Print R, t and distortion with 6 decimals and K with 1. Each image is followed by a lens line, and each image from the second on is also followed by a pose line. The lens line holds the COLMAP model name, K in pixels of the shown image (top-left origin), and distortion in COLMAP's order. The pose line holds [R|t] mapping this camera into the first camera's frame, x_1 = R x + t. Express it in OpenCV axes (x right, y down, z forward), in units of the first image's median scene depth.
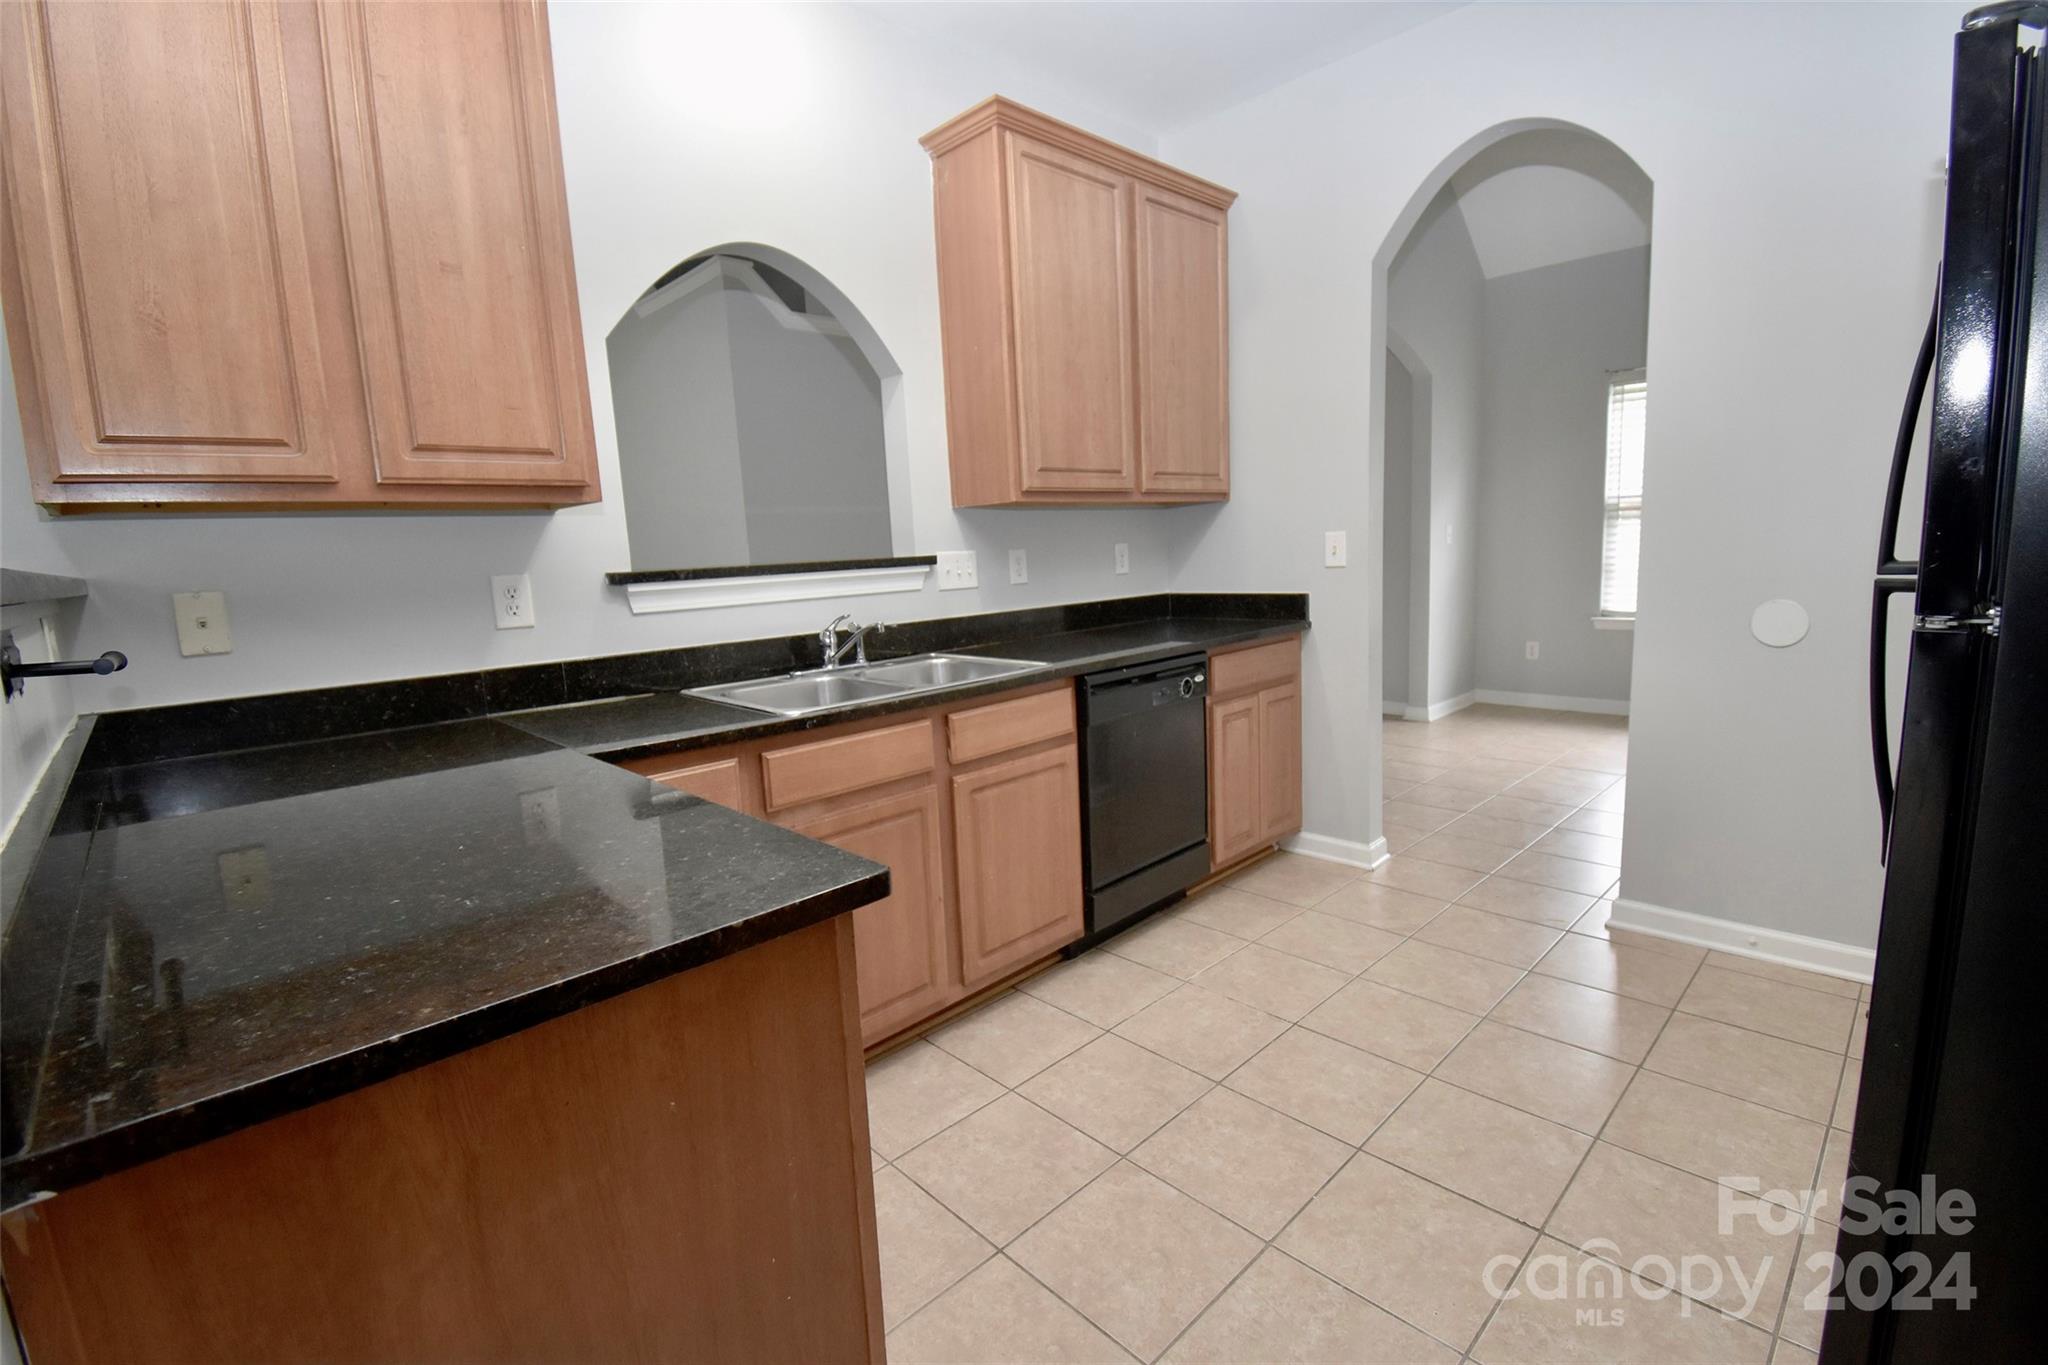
lens RADIAL K [[915.5, 0, 1024.0], [0, 915.5, 672.8], [0, 0, 1]] dist [0.022799, 0.000366]
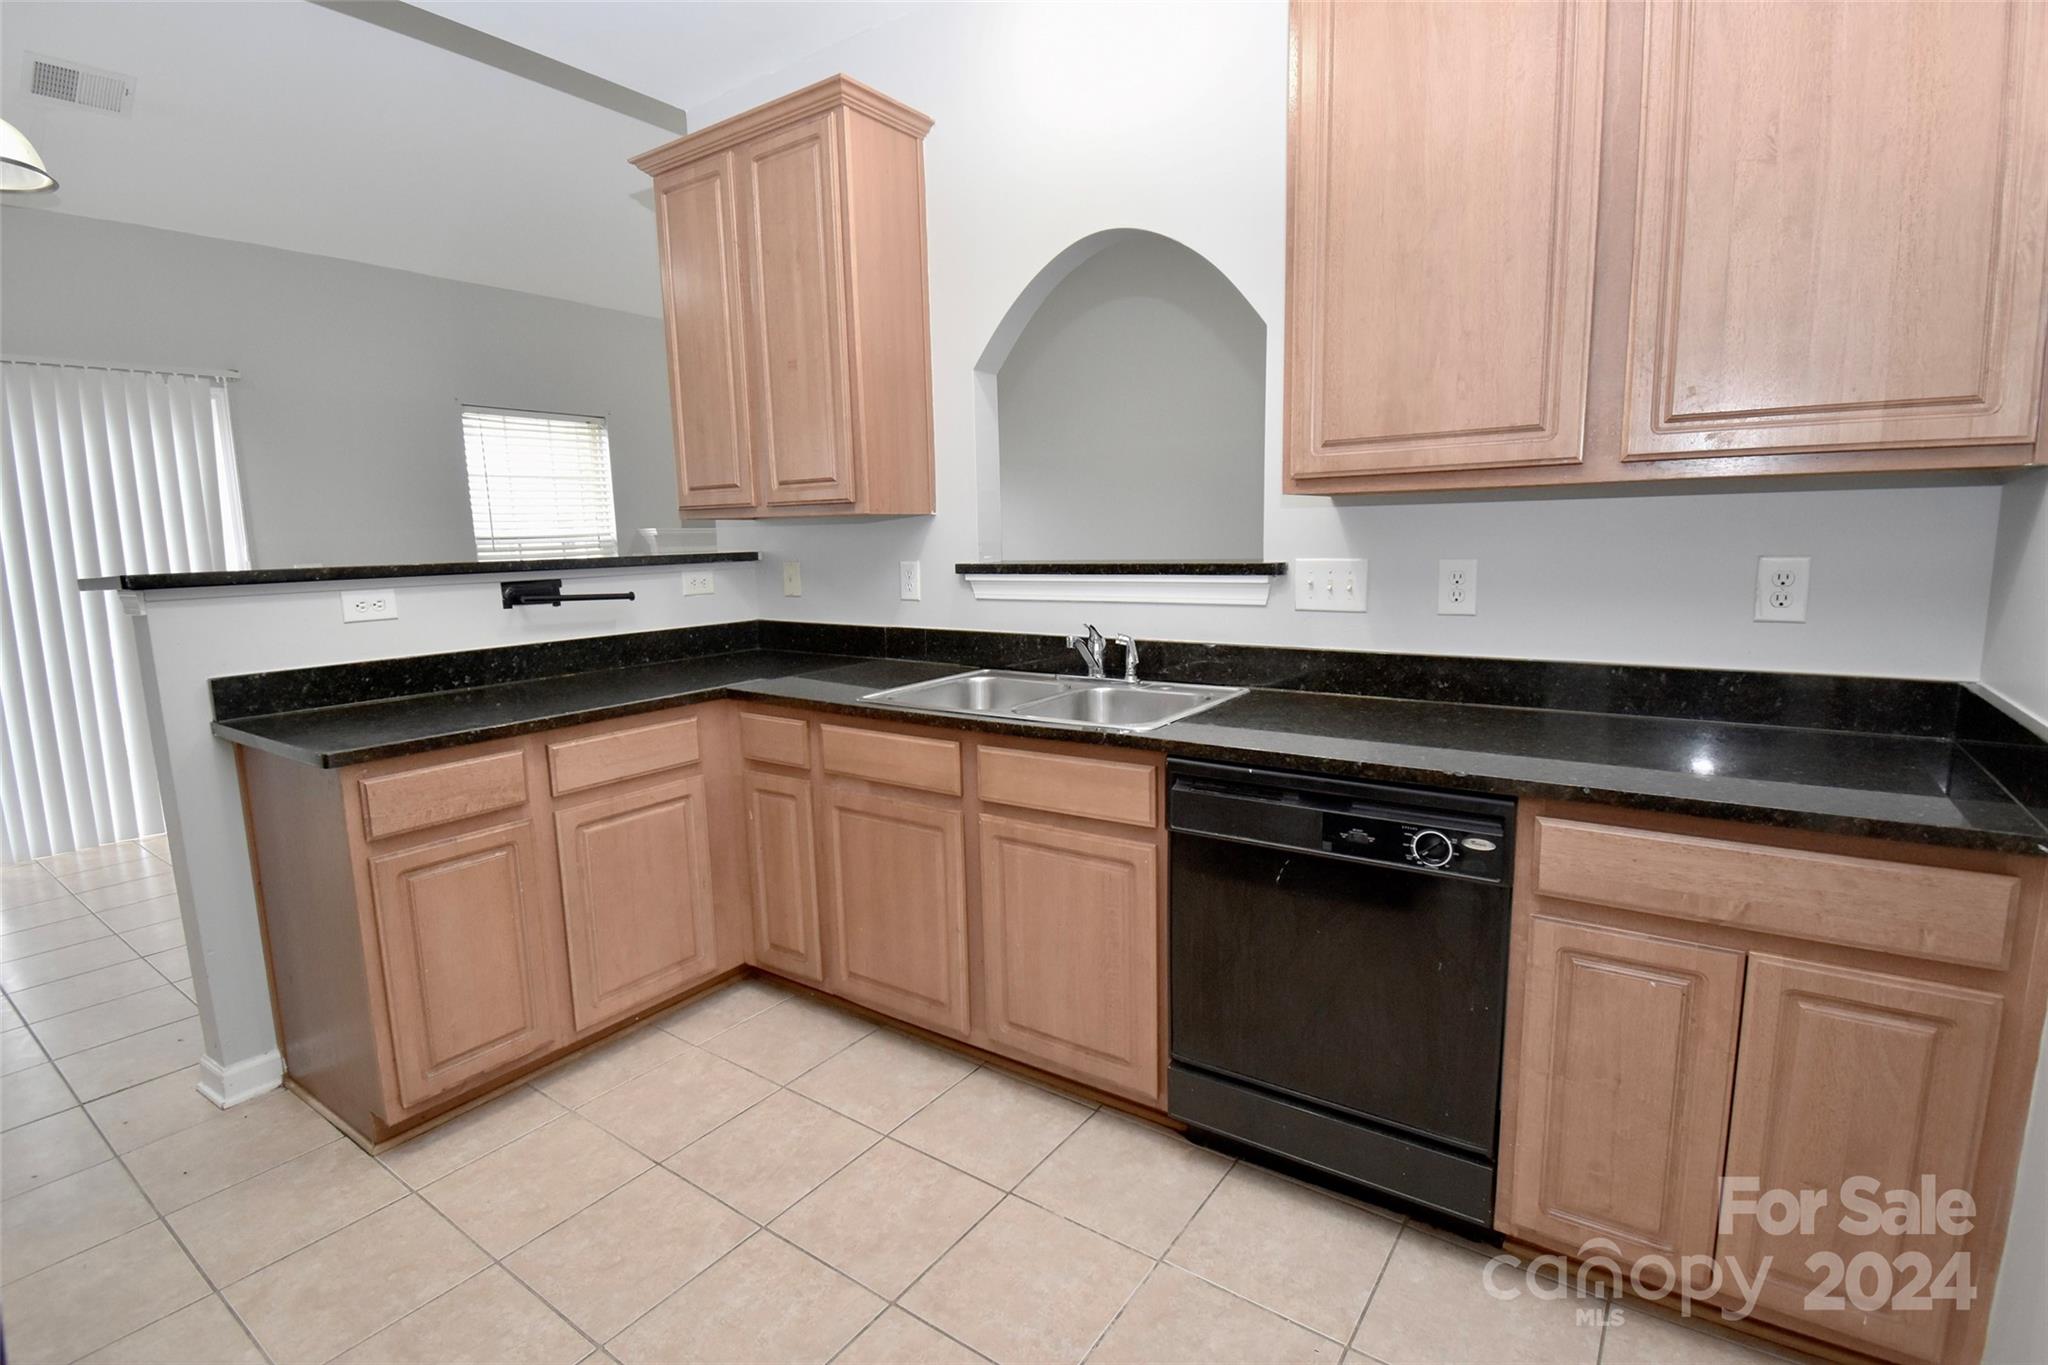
lens RADIAL K [[950.0, 0, 1024.4], [0, 950.0, 673.6], [0, 0, 1]] dist [-0.008793, -0.000275]
pose [[0.190230, 0.181311, -0.964852, 0.755708], [-0.124853, 0.979286, 0.159407, -0.164258], [0.973768, 0.090140, 0.208927, 0.770208]]
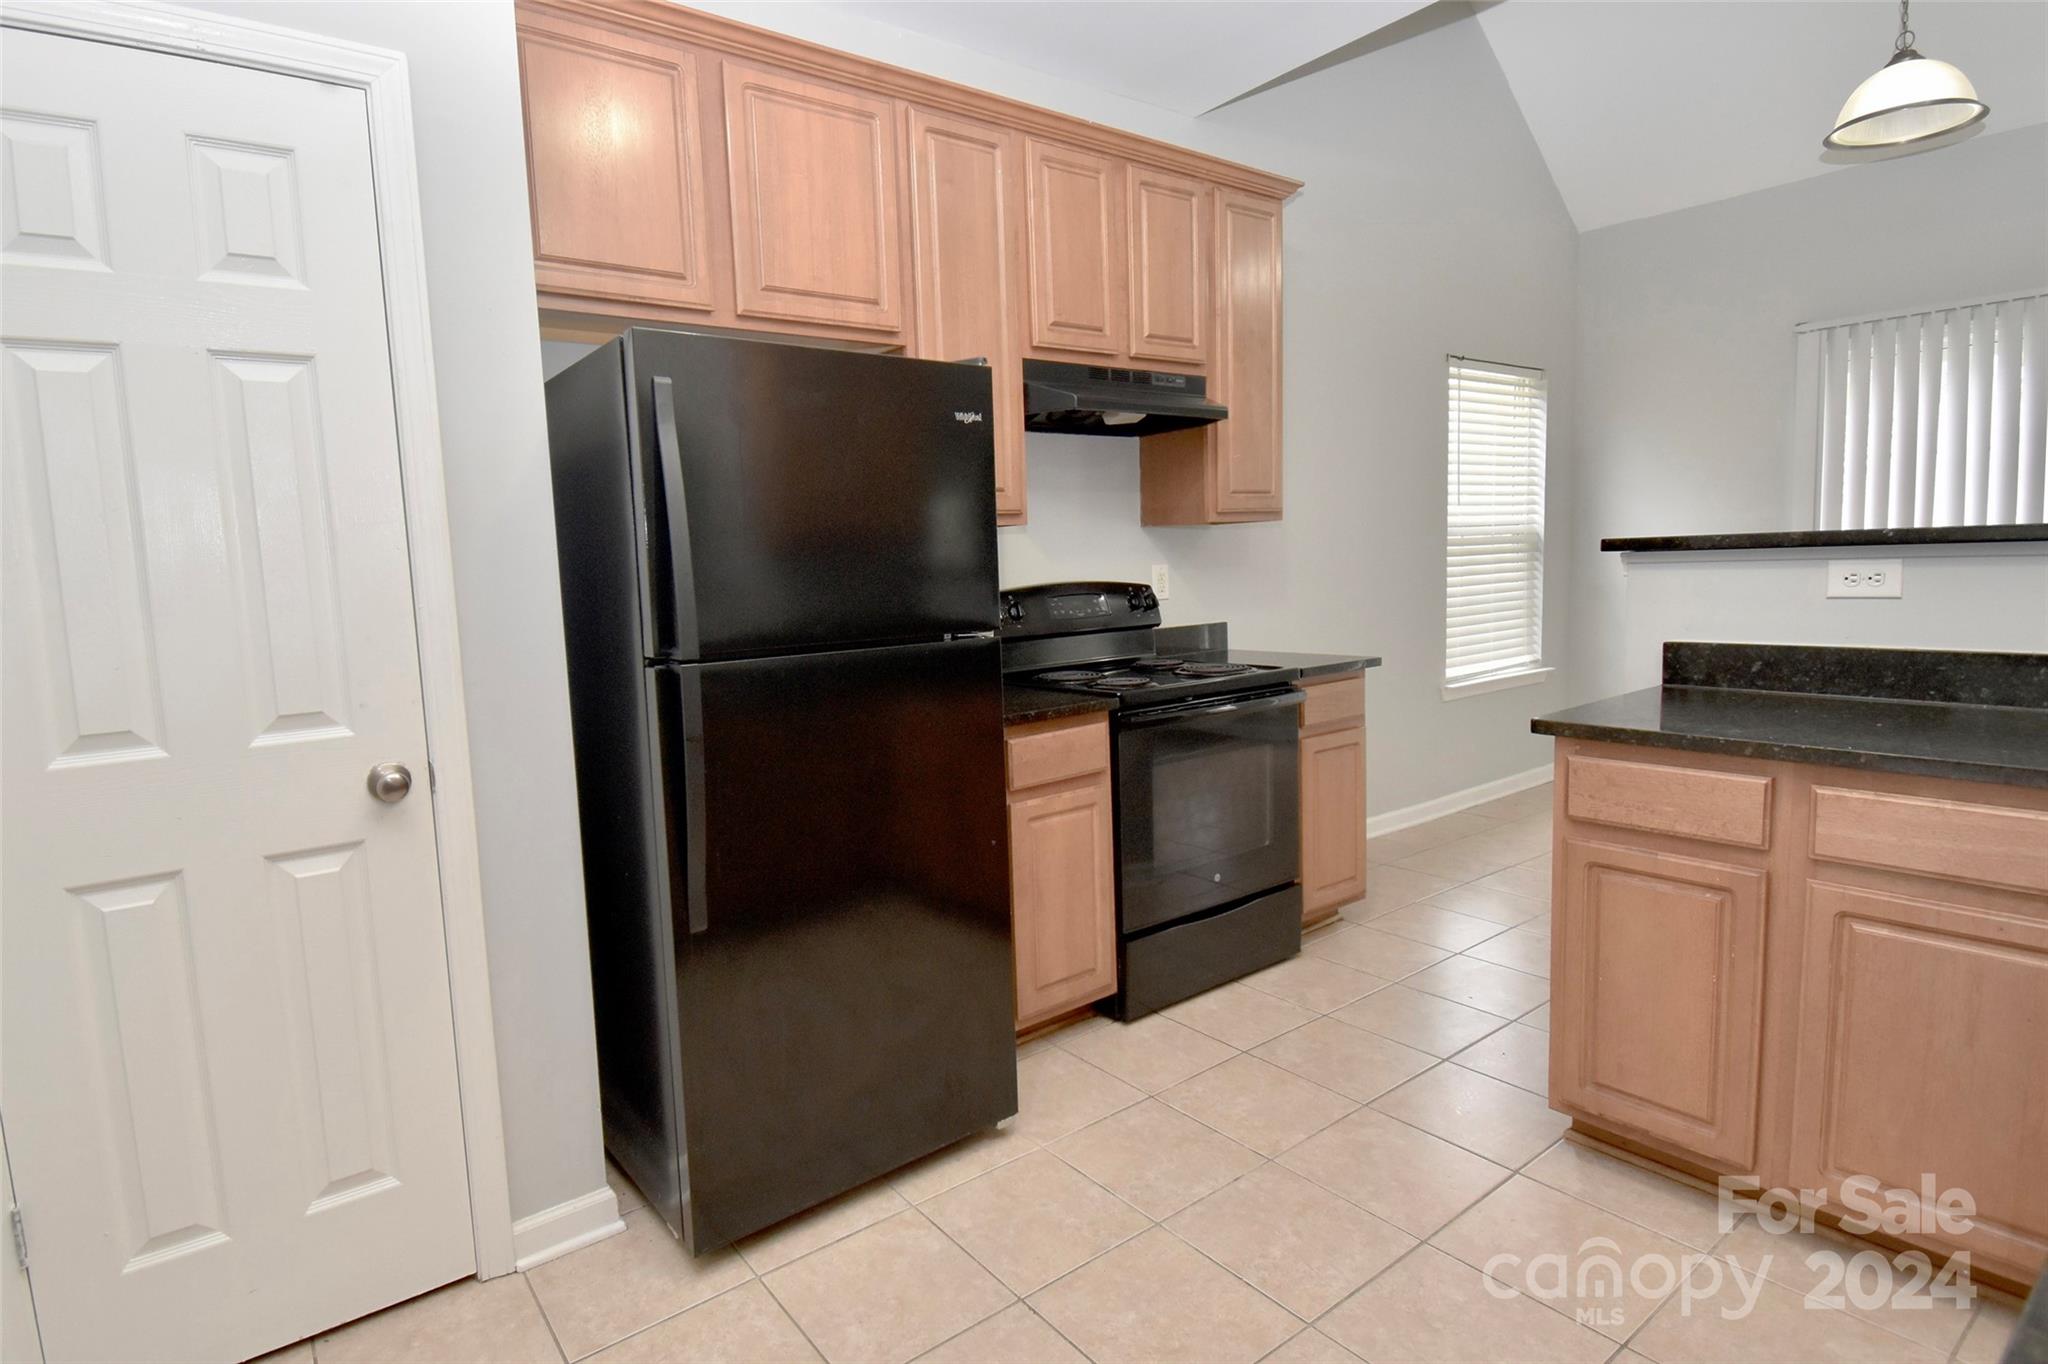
lens RADIAL K [[1081.1, 0, 1021.8], [0, 1081.1, 678.1], [0, 0, 1]] dist [-0.018283, -0.000501]
pose [[-0.990060, 0.069659, 0.122186, 0.243078], [0.097586, 0.965829, 0.240108, -0.194930], [-0.101285, 0.249645, -0.963026, 1.267238]]
